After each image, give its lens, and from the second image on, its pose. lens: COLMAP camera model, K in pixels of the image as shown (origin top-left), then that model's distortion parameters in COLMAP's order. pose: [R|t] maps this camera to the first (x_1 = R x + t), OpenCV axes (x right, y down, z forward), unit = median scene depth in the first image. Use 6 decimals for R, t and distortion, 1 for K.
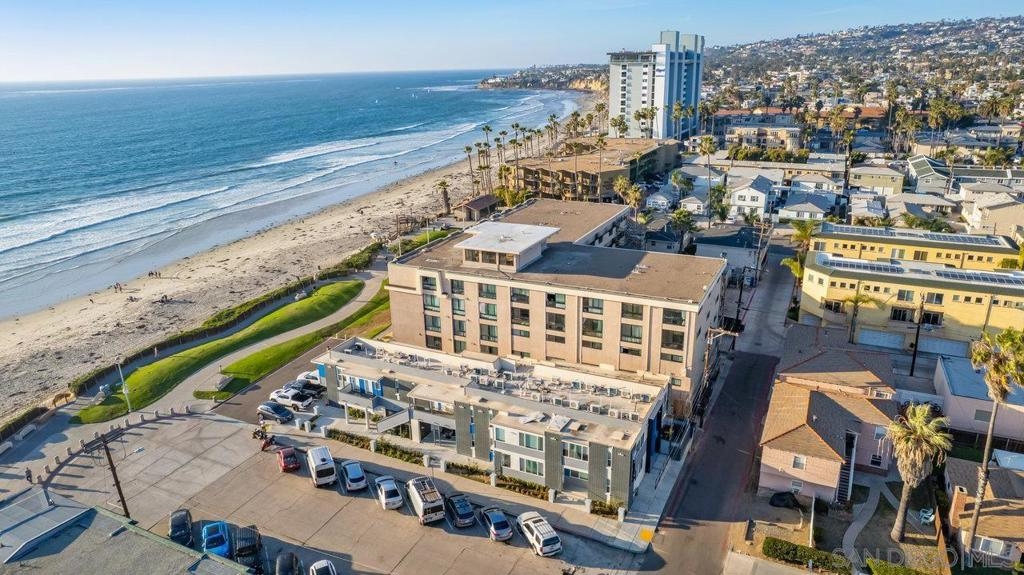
lens RADIAL K [[702.9, 0, 506.6], [0, 702.9, 286.2], [0, 0, 1]] dist [-0.030962, 0.008040]
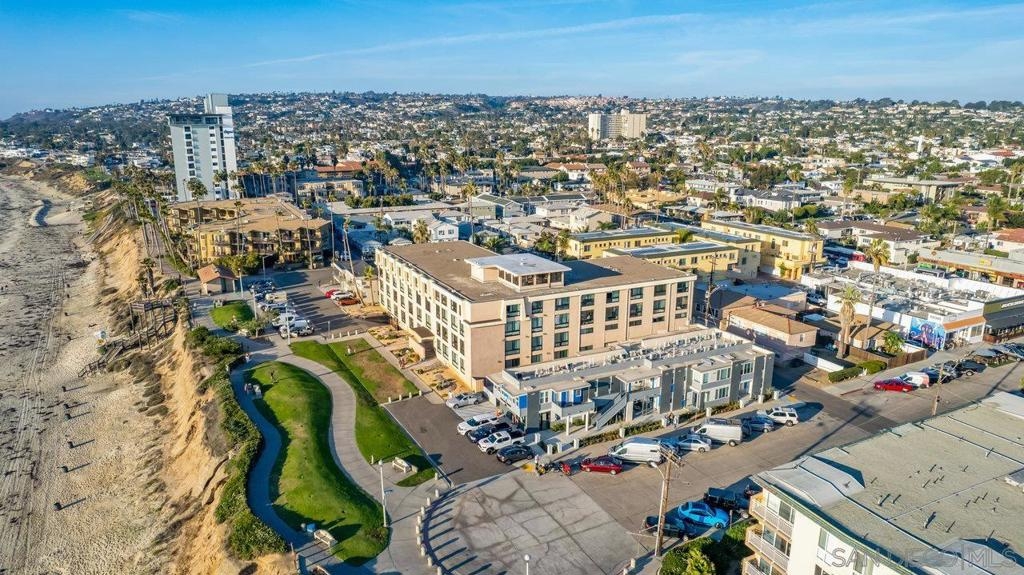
lens RADIAL K [[702.9, 0, 505.4], [0, 702.9, 287.9], [0, 0, 1]] dist [-0.030962, 0.008040]
pose [[0.595307, -0.169533, 0.785409, -0.985198], [0.237423, 0.970954, 0.029627, -0.075031], [-0.767619, 0.168837, 0.618267, 0.315988]]
